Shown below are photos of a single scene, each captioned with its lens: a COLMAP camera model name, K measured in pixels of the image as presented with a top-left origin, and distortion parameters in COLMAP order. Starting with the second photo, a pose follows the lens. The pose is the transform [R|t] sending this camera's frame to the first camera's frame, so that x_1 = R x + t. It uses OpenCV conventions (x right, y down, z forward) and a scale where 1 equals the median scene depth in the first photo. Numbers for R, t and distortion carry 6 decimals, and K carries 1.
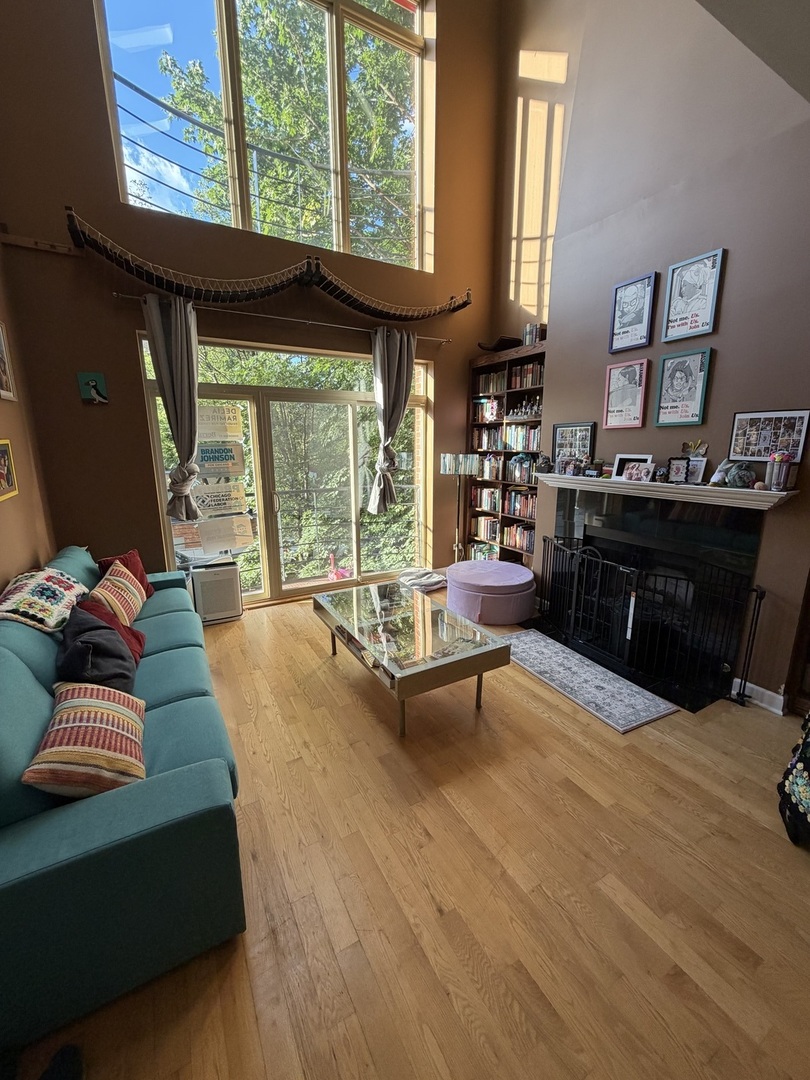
lens RADIAL K [[429.9, 0, 404.0], [0, 429.9, 537.4], [0, 0, 1]] dist [-0.000882, 0.000311]
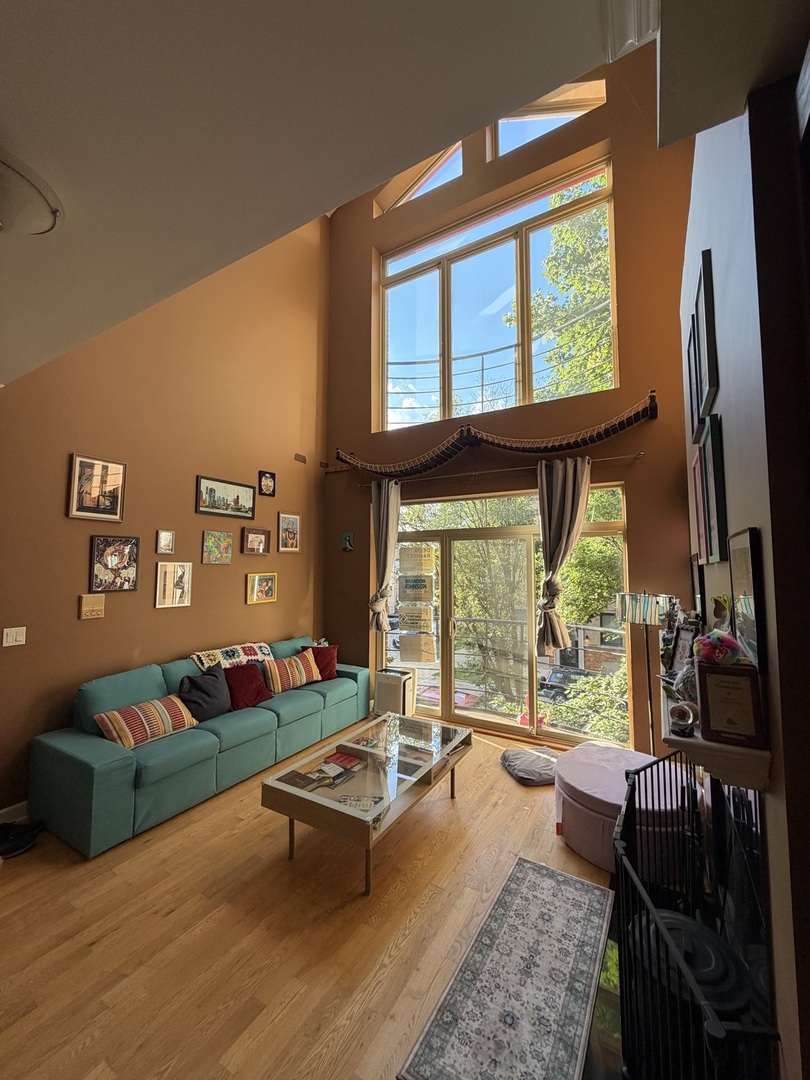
lens RADIAL K [[429.9, 0, 405.7], [0, 429.9, 537.8], [0, 0, 1]] dist [-0.000882, 0.000311]
pose [[0.502300, -0.055384, -0.862918, 0.629202], [-0.190366, 0.966379, -0.172835, -0.093705], [0.843478, 0.251085, 0.474869, 0.319505]]
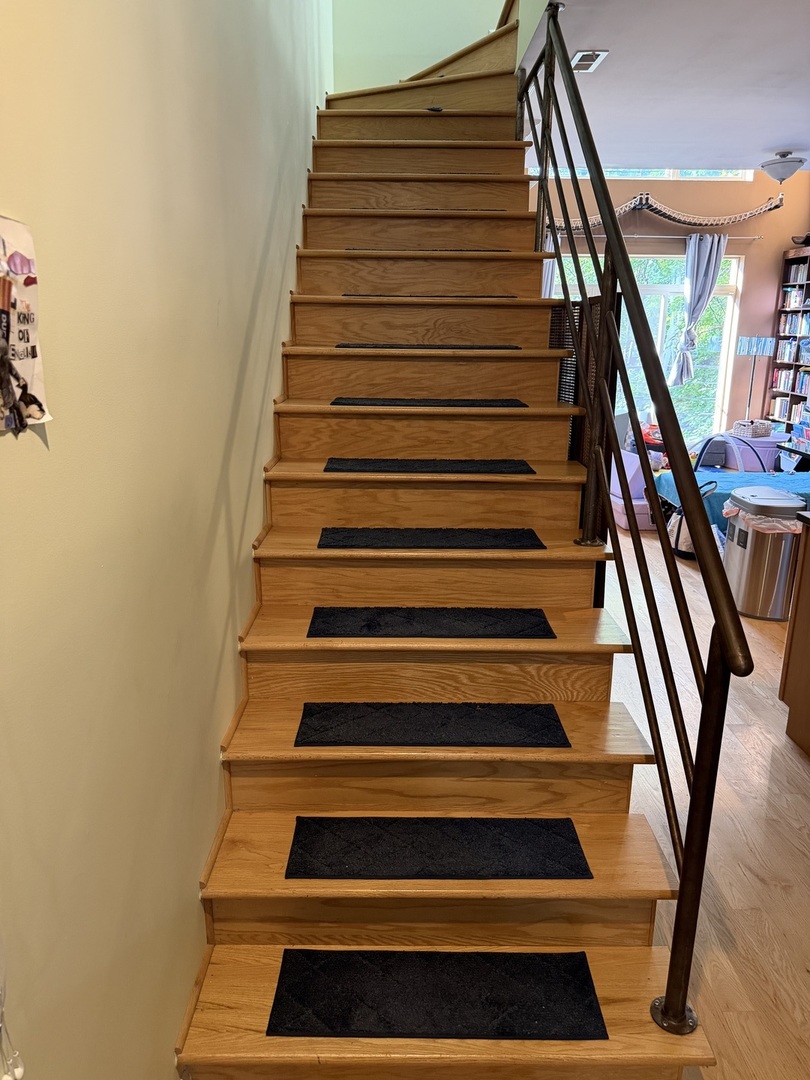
lens RADIAL K [[759.3, 0, 400.1], [0, 759.3, 541.6], [0, 0, 1]] dist [-0.005892, -0.012691]
pose [[0.874636, 0.139157, -0.464379, 0.346153], [-0.108725, 0.989821, 0.091832, 0.292691], [0.472431, -0.029830, 0.880863, -1.387596]]
